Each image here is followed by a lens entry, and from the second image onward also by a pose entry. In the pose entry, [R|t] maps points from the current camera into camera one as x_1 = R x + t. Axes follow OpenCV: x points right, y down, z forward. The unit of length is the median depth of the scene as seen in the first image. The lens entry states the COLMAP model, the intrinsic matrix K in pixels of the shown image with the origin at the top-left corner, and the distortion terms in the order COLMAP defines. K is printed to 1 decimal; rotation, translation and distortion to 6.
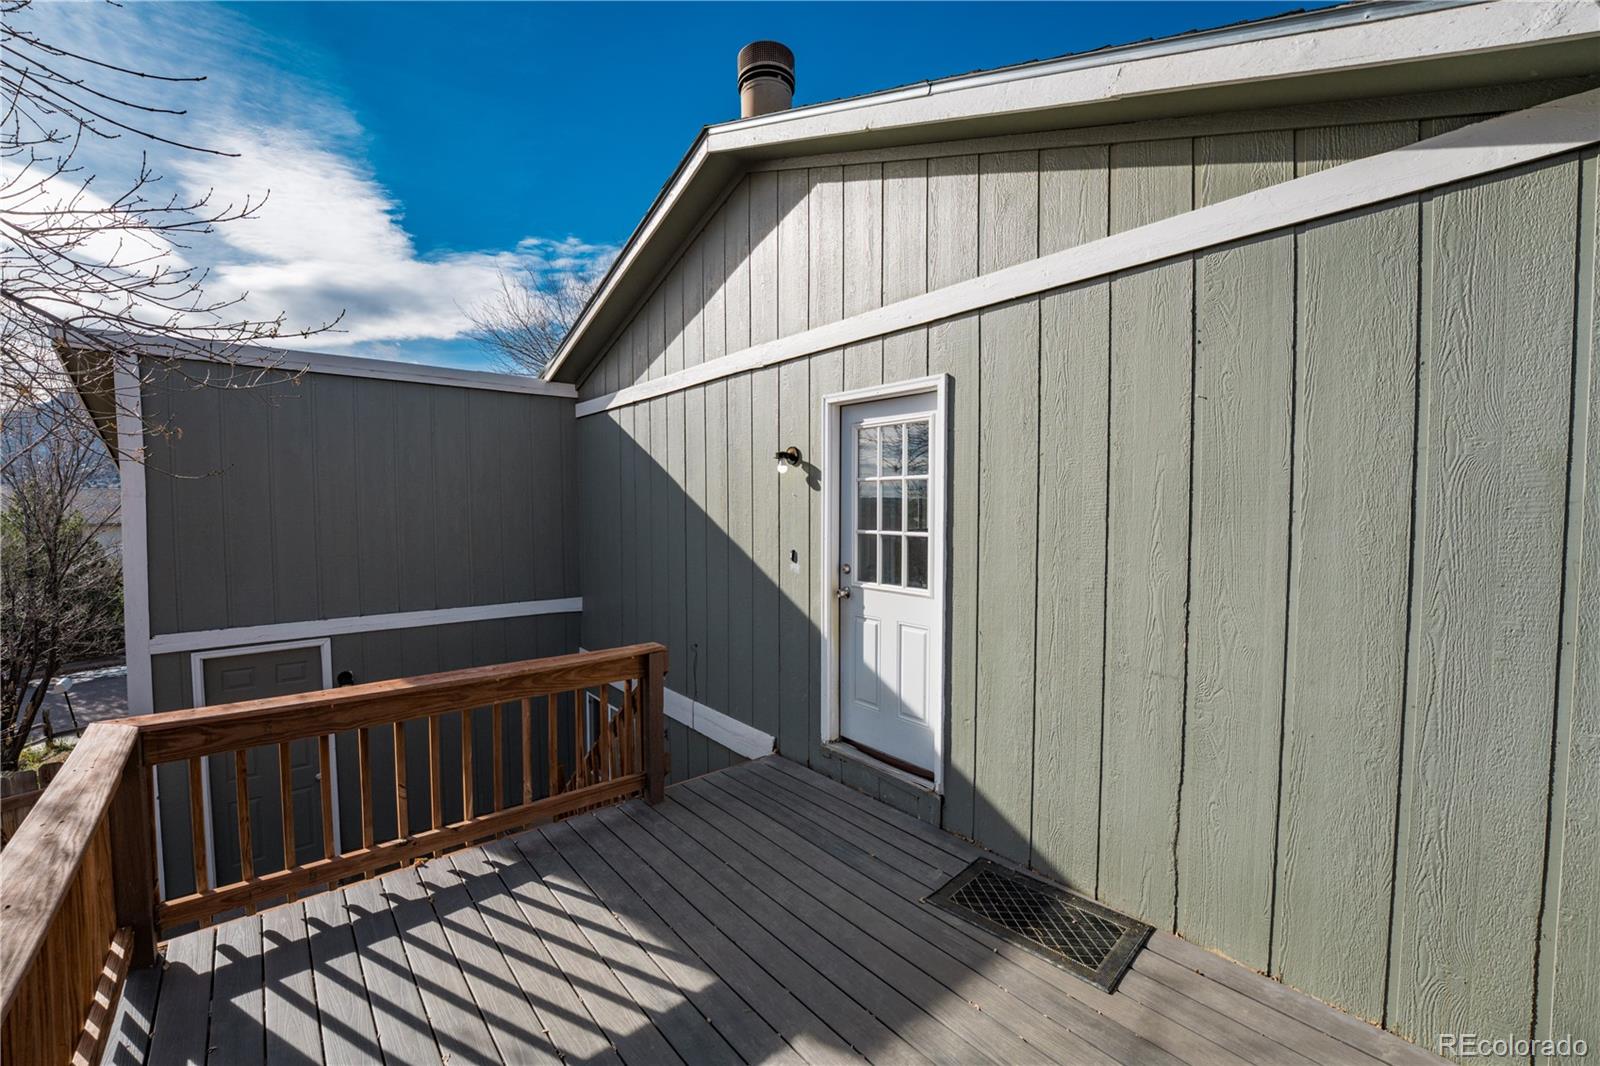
lens RADIAL K [[660.5, 0, 754.0], [0, 660.5, 536.6], [0, 0, 1]] dist [-0.010279, 0.000081]
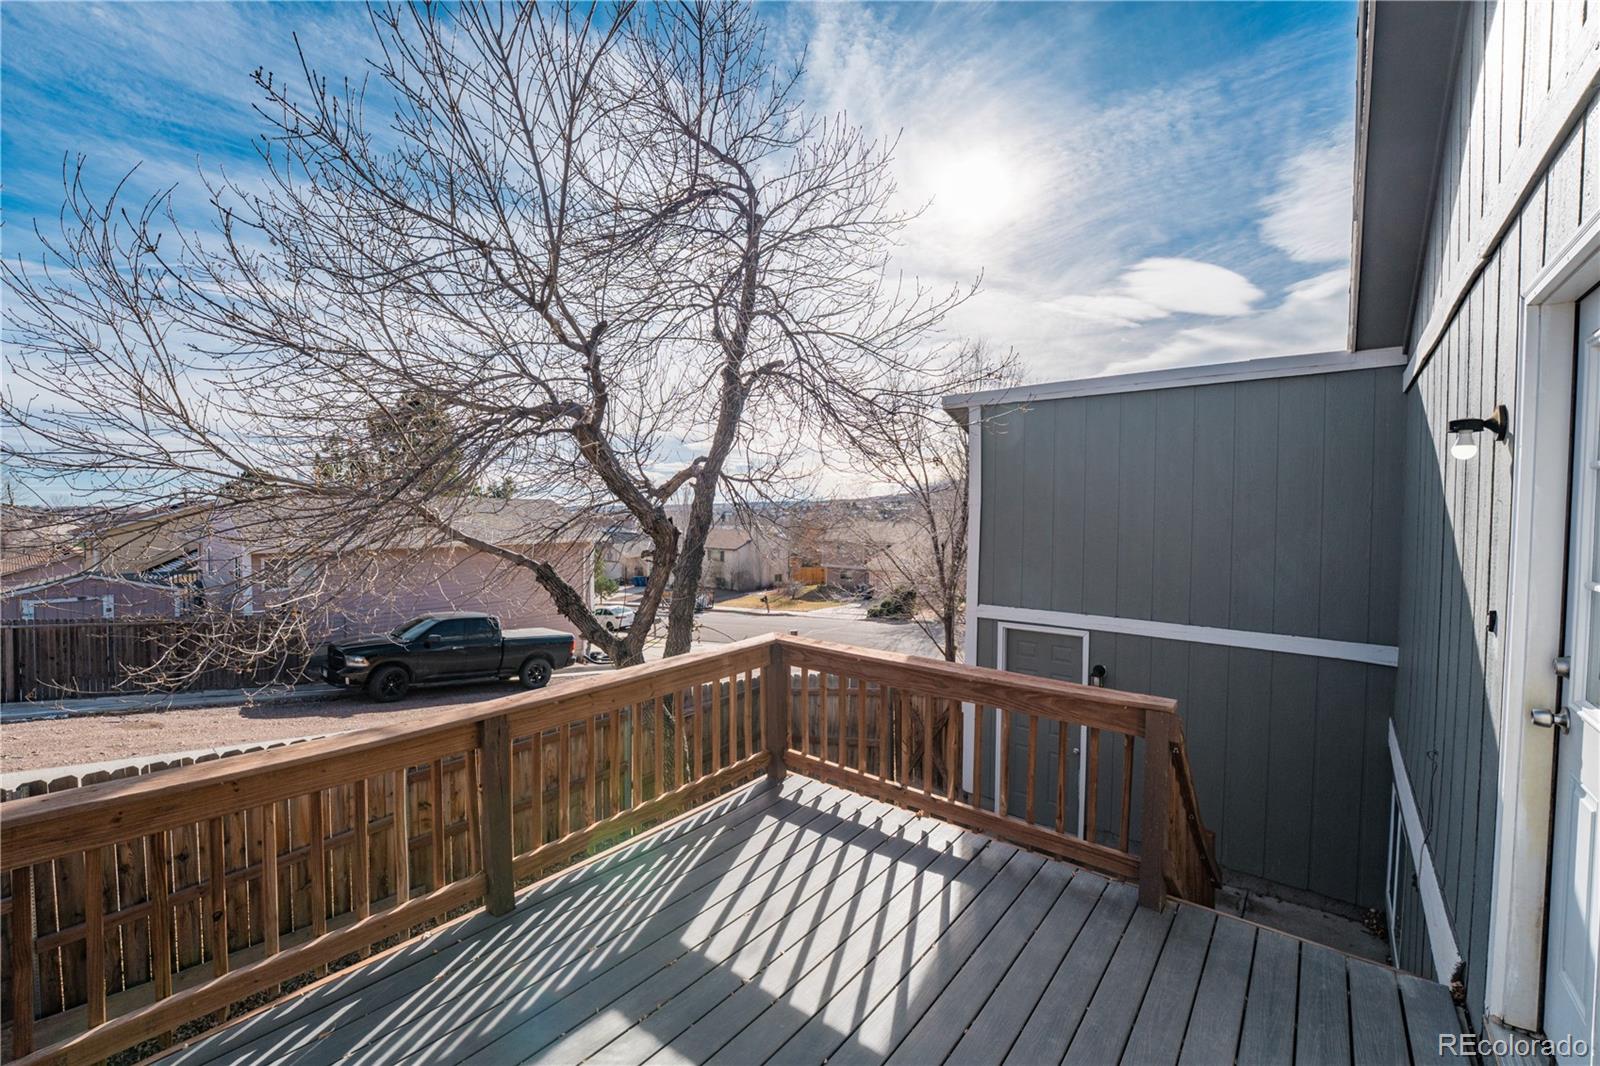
lens RADIAL K [[640.5, 0, 800.0], [0, 640.5, 533.0], [0, 0, 1]] dist [-0.000678, -0.000108]
pose [[0.233572, 0.039523, -0.971536, 0.433189], [-0.054089, 0.998155, 0.027602, -0.024407], [0.970834, 0.046103, 0.235278, 0.393790]]
